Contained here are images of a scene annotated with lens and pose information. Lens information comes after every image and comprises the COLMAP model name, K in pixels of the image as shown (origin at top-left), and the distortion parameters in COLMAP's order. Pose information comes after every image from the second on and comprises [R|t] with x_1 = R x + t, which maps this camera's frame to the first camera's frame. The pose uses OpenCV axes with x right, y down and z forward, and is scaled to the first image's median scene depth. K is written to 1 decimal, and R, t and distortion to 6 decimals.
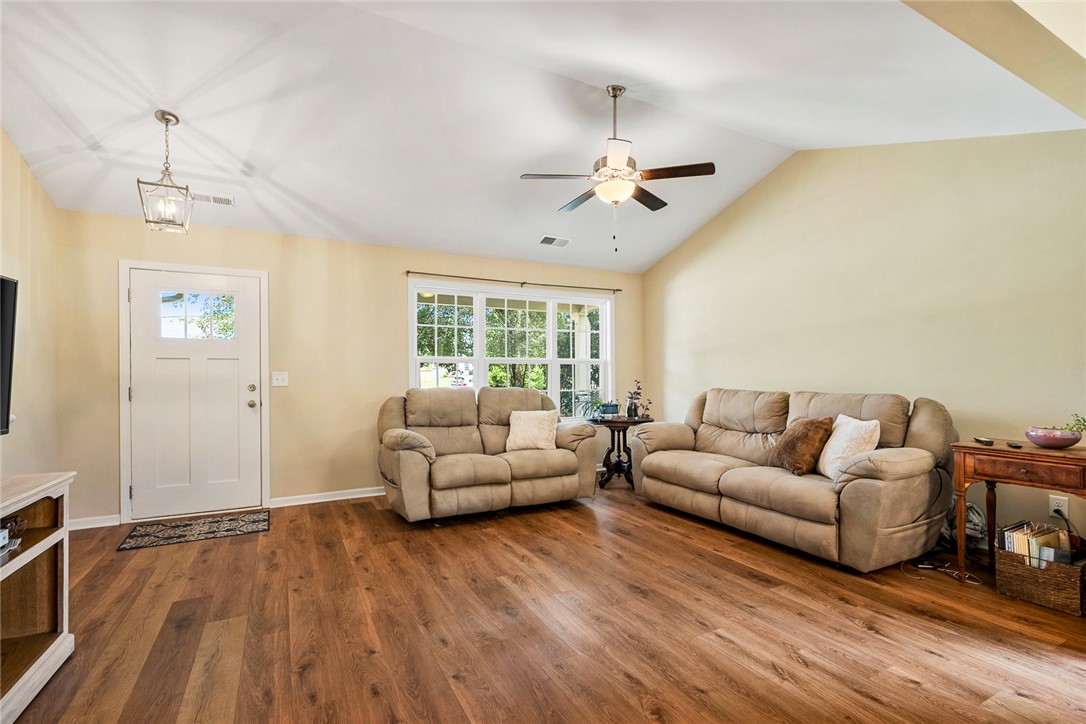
lens RADIAL K [[499.0, 0, 544.4], [0, 499.0, 370.9], [0, 0, 1]] dist [-0.001125, 0.000897]
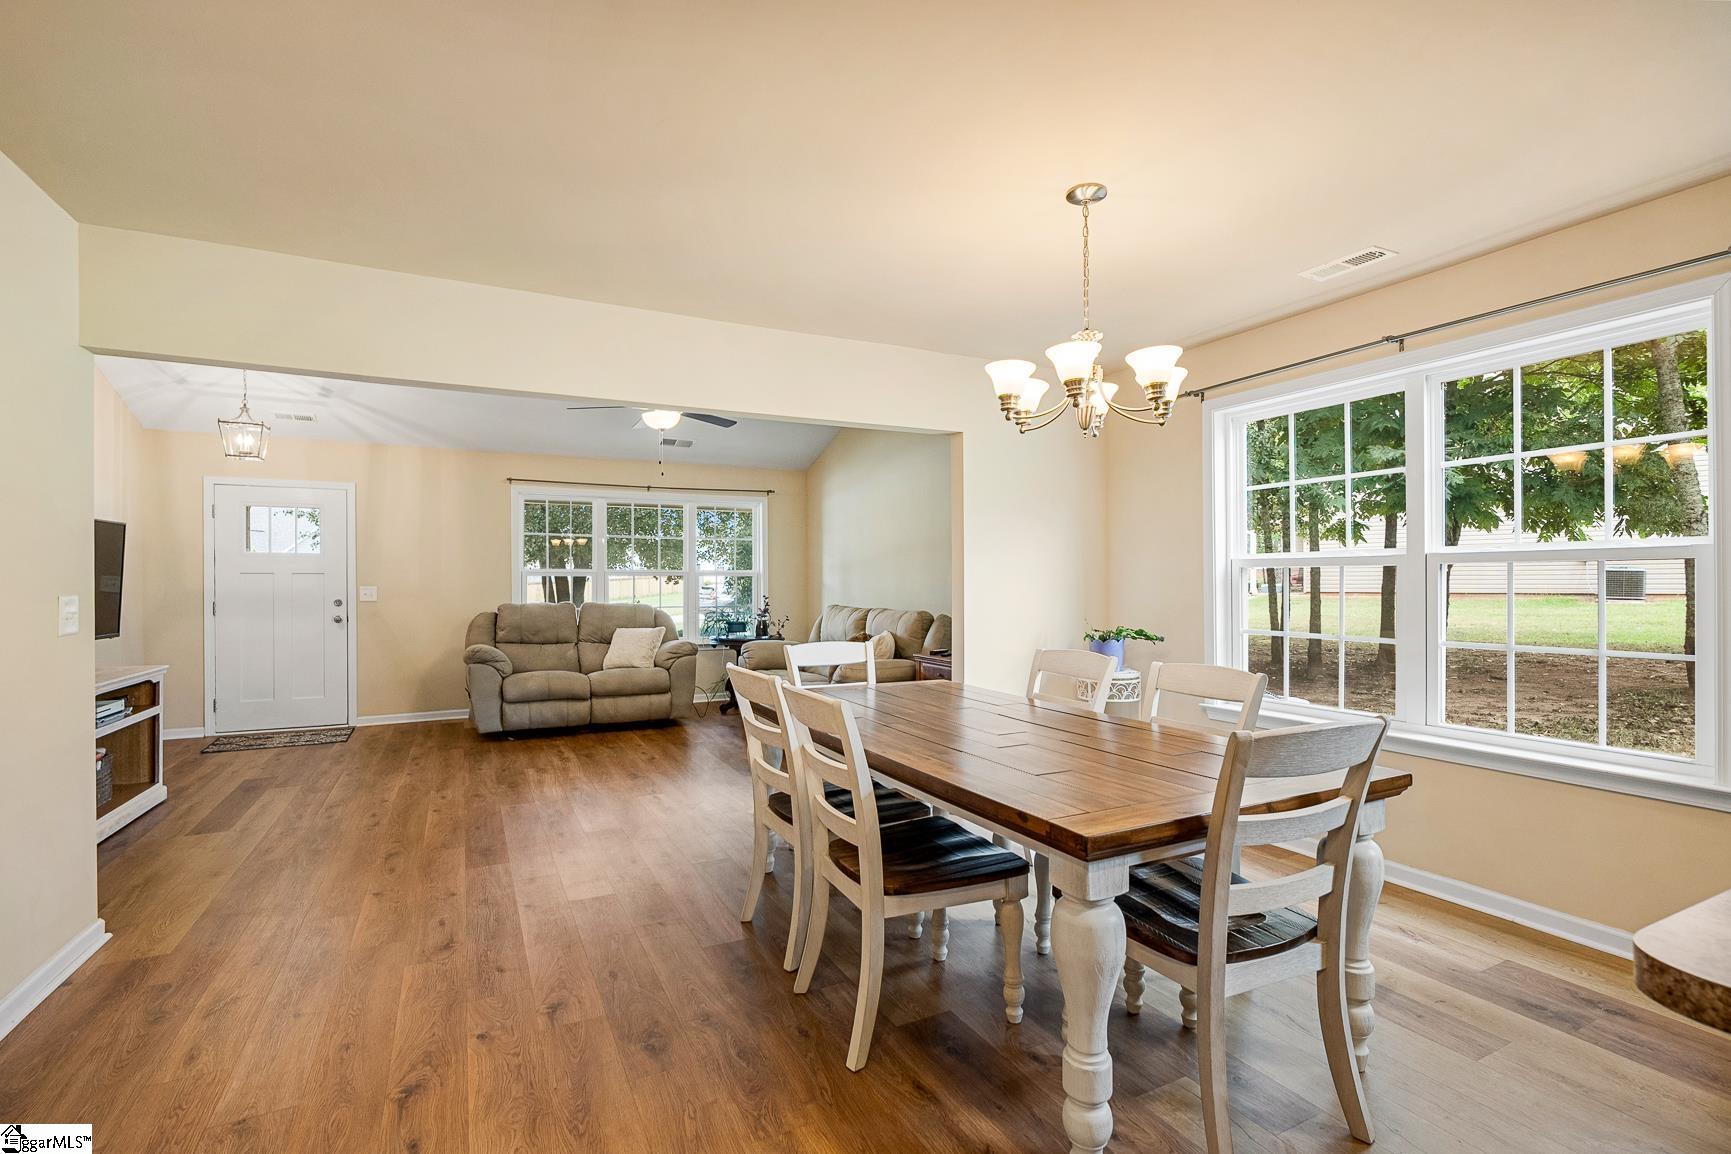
lens RADIAL K [[797.3, 0, 865.5], [0, 797.3, 577.0], [0, 0, 1]] dist [-0.000454, -0.000433]
pose [[0.999802, 0.002621, -0.019743, 0.505878], [-0.002616, 0.999997, 0.000303, -0.020766], [0.019744, -0.000252, 0.999805, -0.571674]]
